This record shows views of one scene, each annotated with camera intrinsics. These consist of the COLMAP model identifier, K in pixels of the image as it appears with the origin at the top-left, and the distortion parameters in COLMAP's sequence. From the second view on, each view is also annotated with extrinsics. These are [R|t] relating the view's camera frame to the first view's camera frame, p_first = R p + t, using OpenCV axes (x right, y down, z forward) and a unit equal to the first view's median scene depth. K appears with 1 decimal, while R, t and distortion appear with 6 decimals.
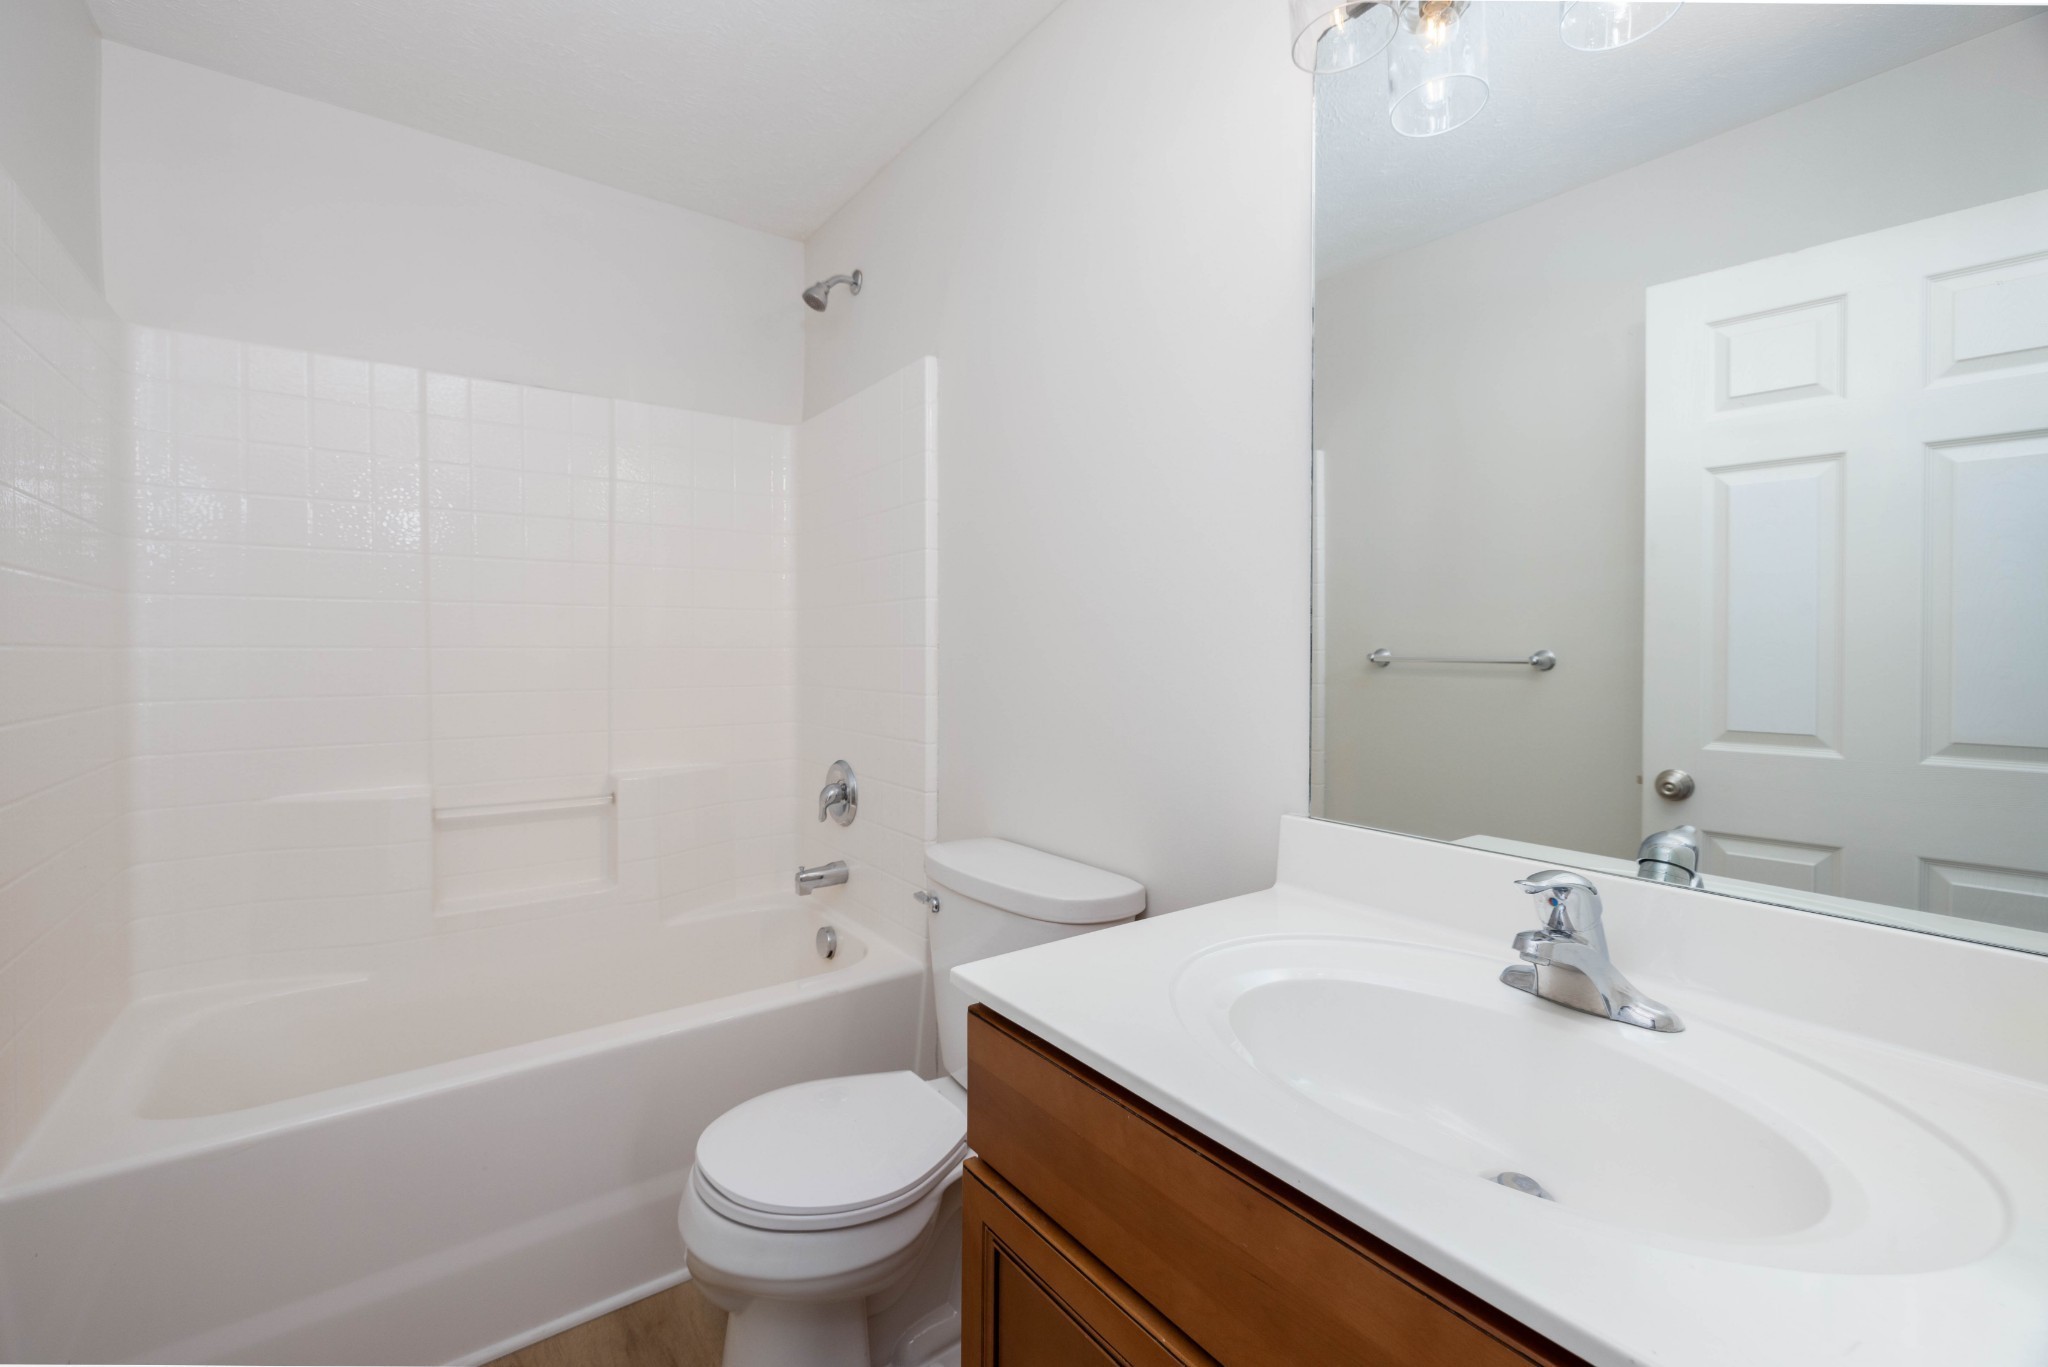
lens RADIAL K [[867.2, 0, 1027.2], [0, 867.2, 647.5], [0, 0, 1]] dist [-0.000785, -0.000106]
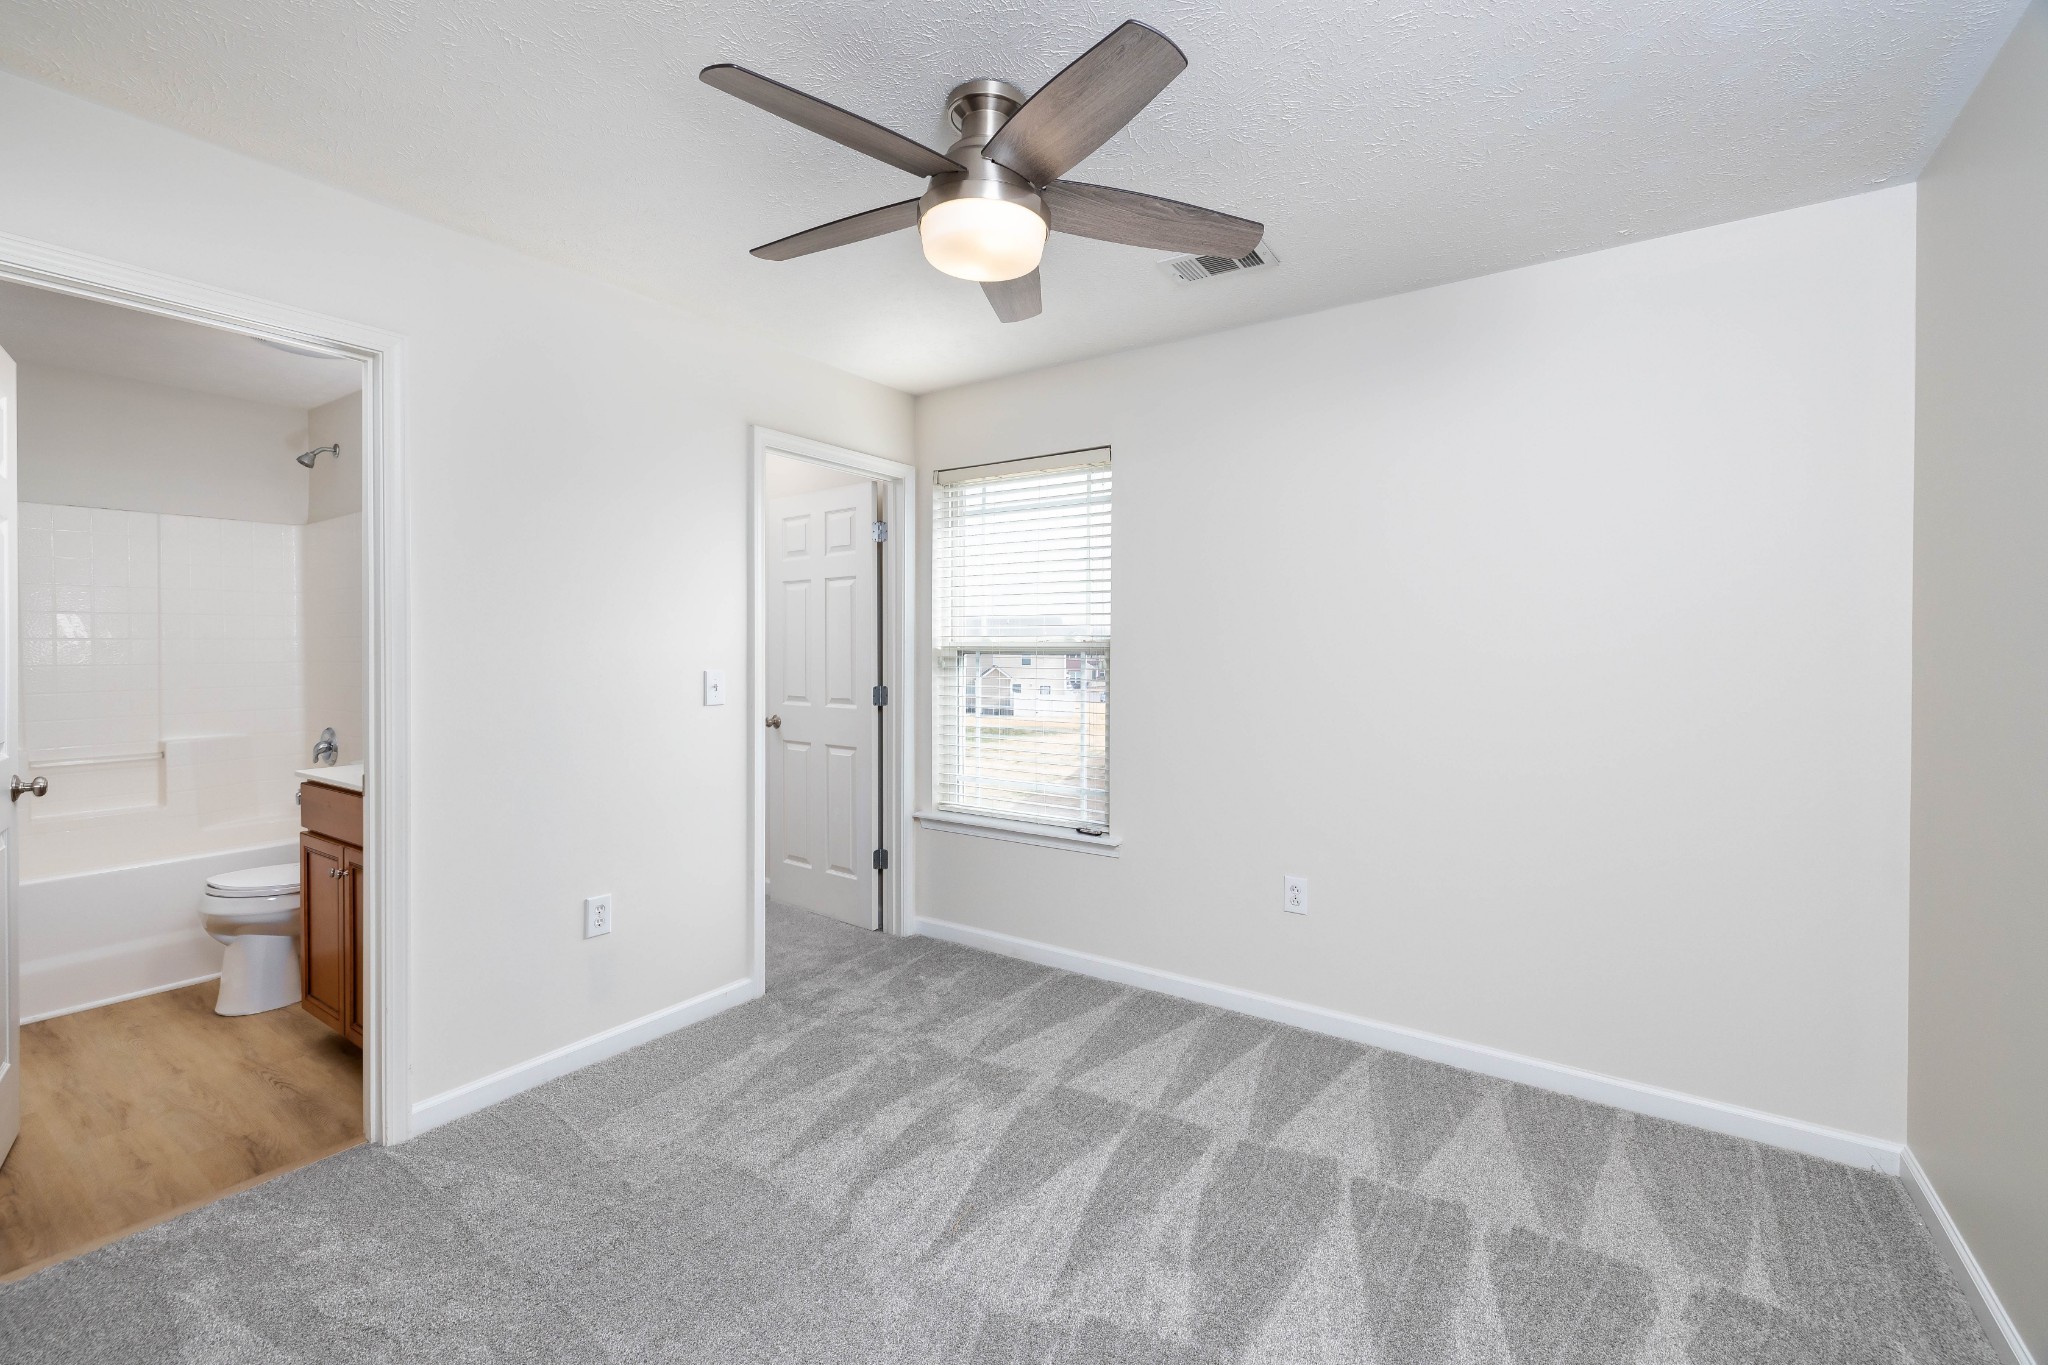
lens RADIAL K [[878.2, 0, 1027.1], [0, 878.2, 667.0], [0, 0, 1]] dist [-0.003526, -0.000591]
pose [[0.948442, -0.007651, 0.316858, 0.551204], [0.006051, 0.999963, 0.006033, 0.007012], [-0.316893, -0.003804, 0.948454, -1.090534]]
